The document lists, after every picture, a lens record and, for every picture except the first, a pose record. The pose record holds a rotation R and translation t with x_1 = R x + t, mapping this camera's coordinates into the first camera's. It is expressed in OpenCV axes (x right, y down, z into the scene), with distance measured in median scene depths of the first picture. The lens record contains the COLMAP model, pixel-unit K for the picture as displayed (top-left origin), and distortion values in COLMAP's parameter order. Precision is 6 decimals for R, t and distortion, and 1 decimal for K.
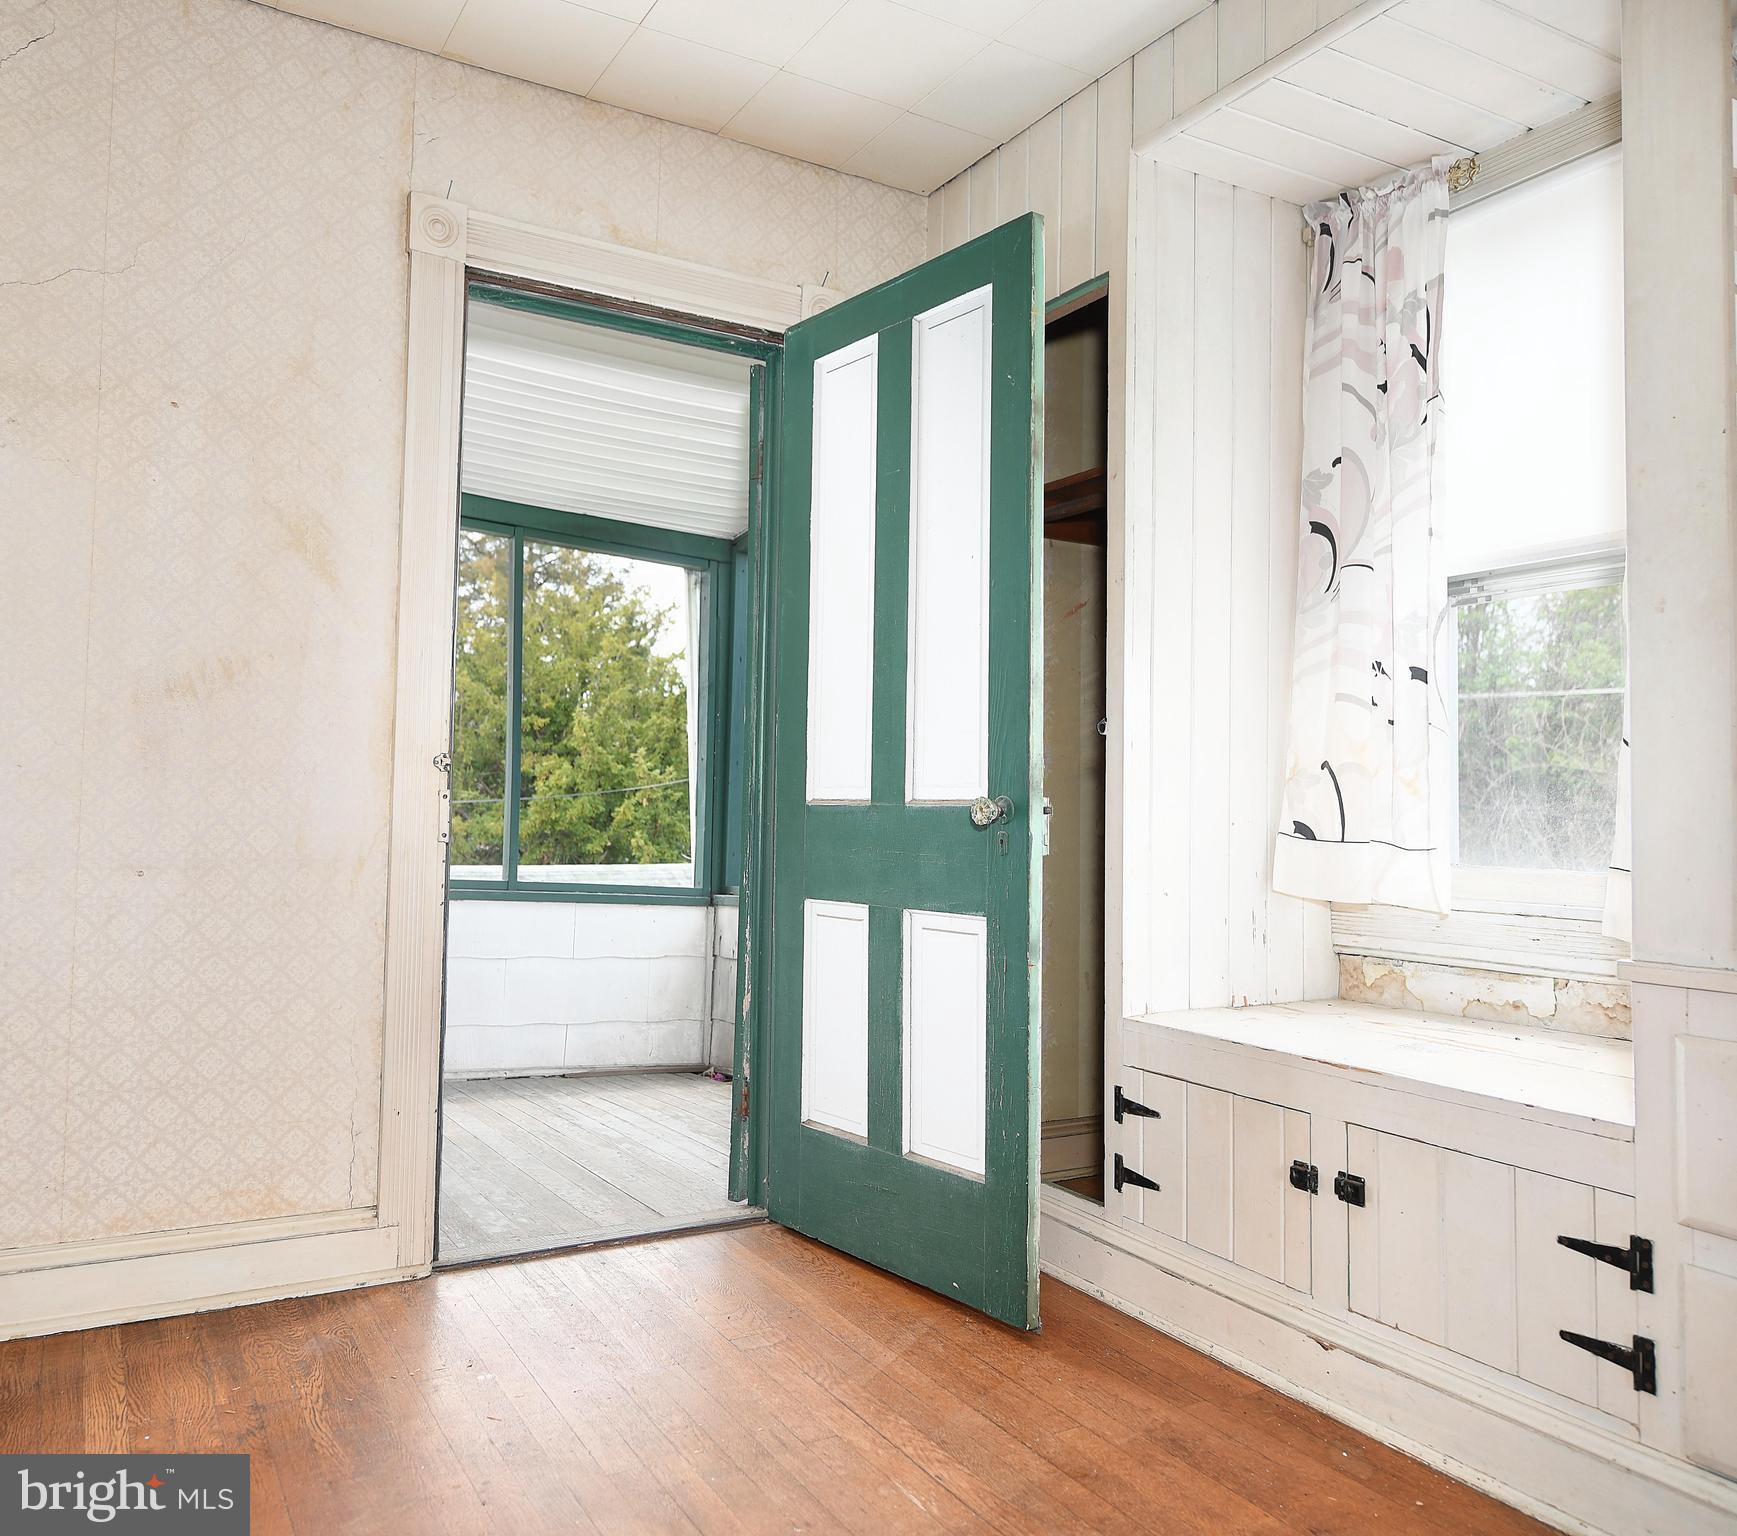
lens RADIAL K [[1333.6, 0, 867.6], [0, 1333.6, 761.6], [0, 0, 1]] dist [-0.015719, -0.005144]
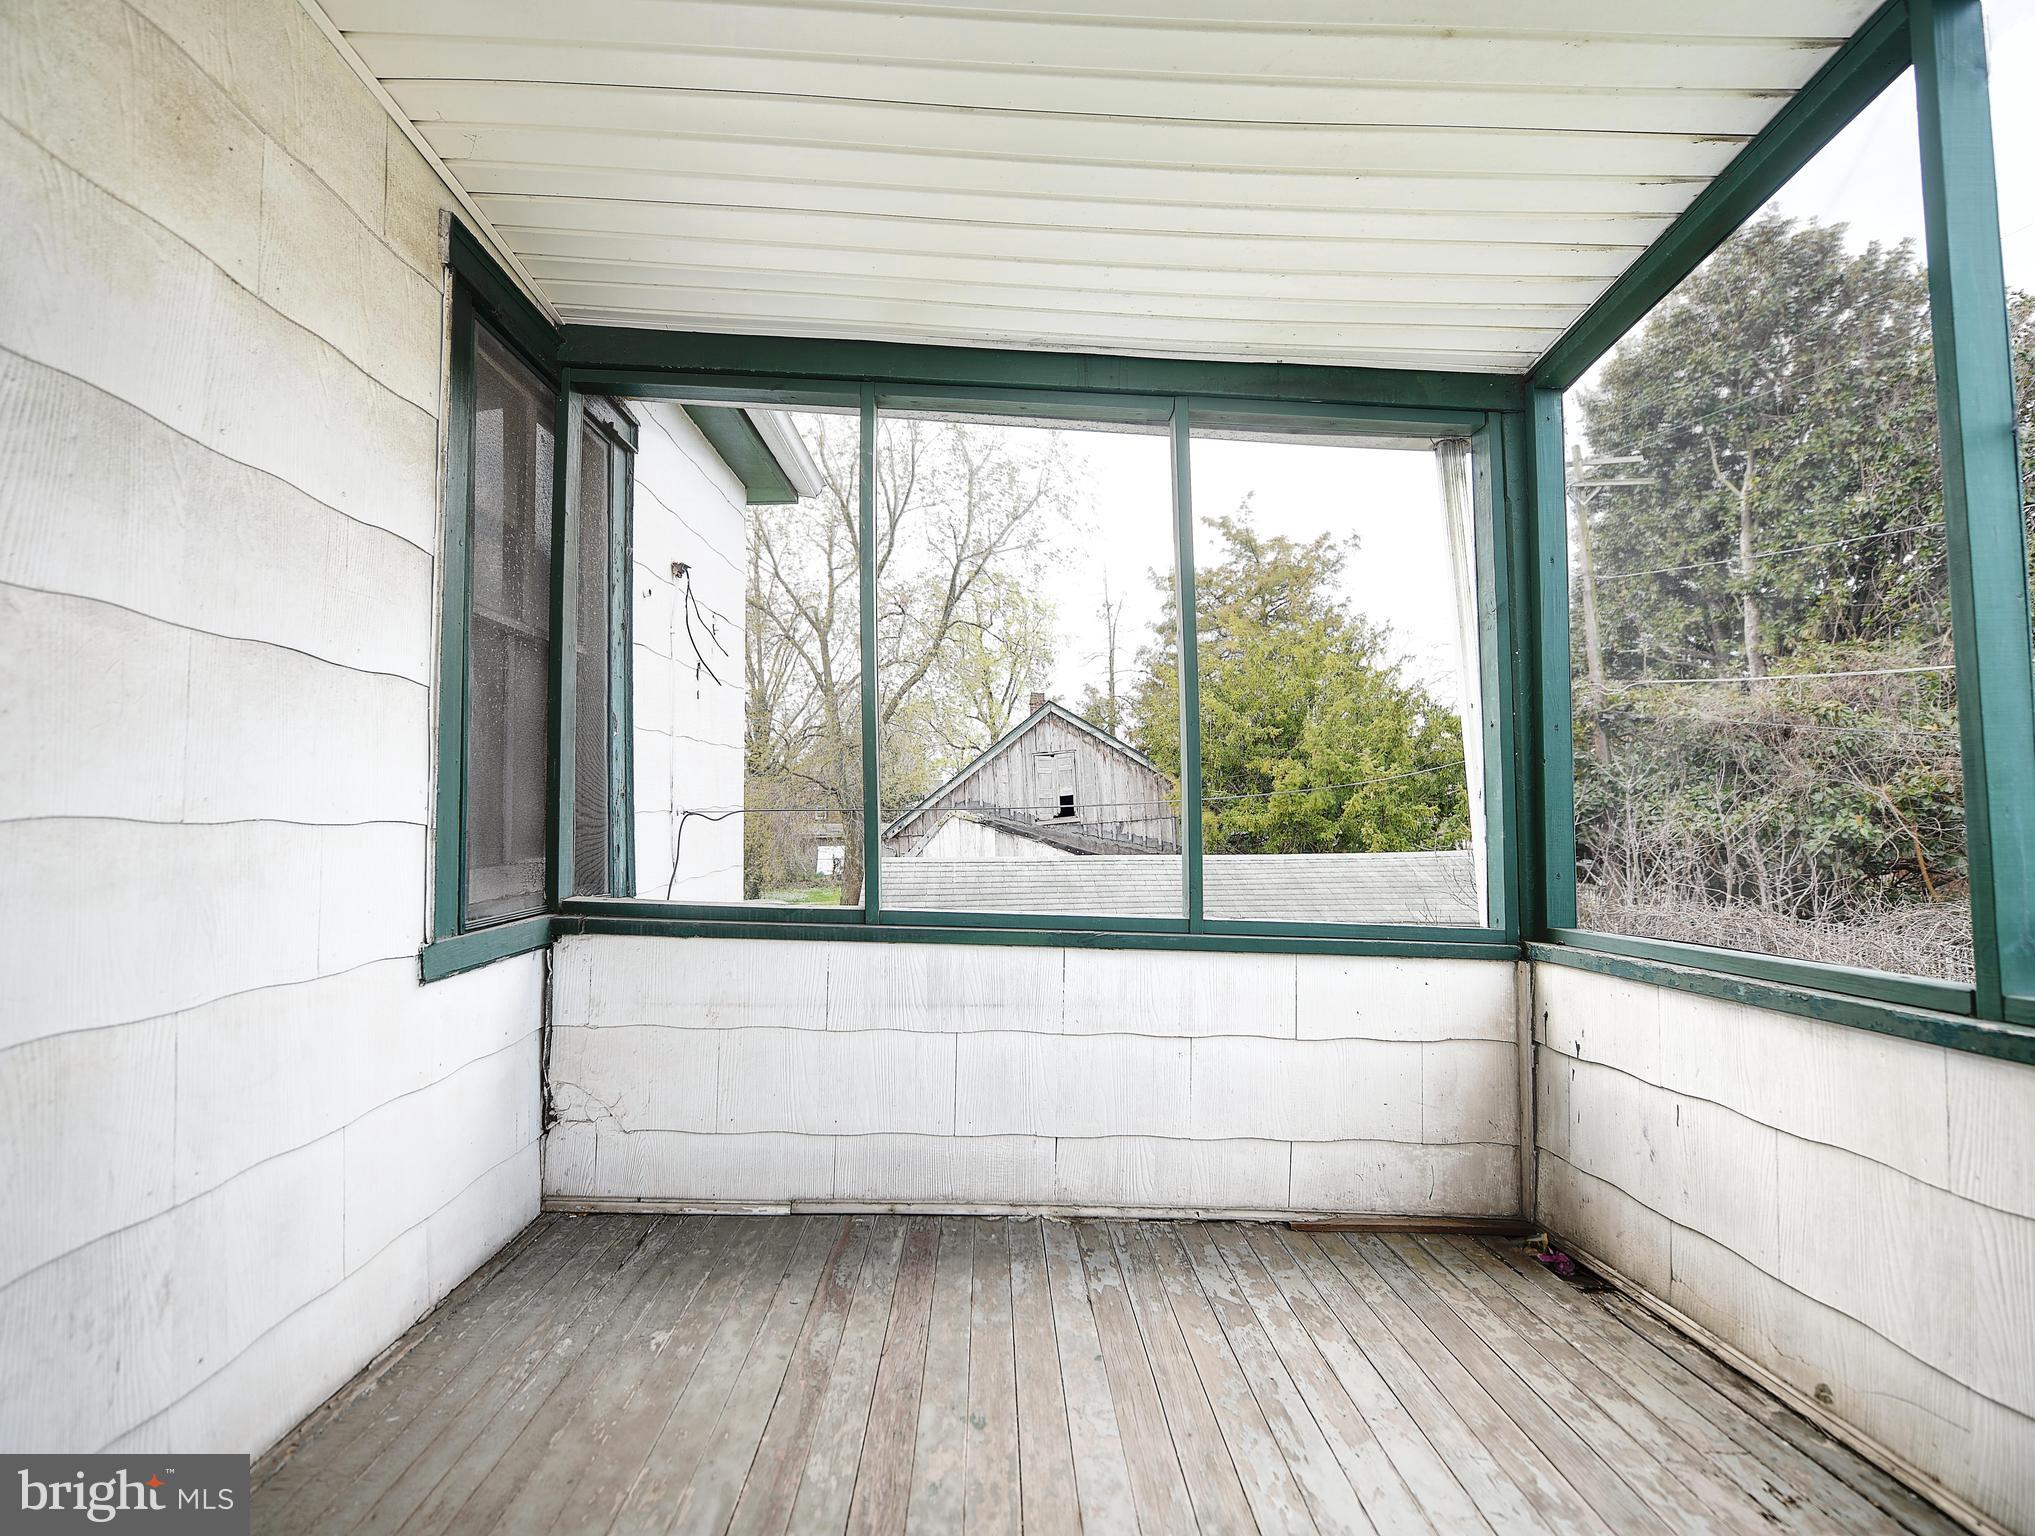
lens RADIAL K [[819.7, 0, 1021.0], [0, 819.7, 759.8], [0, 0, 1]] dist [-0.001158, -0.000019]
pose [[0.846485, -0.051334, -0.529932, -0.049175], [0.042806, 0.998681, -0.028365, 0.007200], [0.530689, 0.001326, 0.847566, 0.251219]]
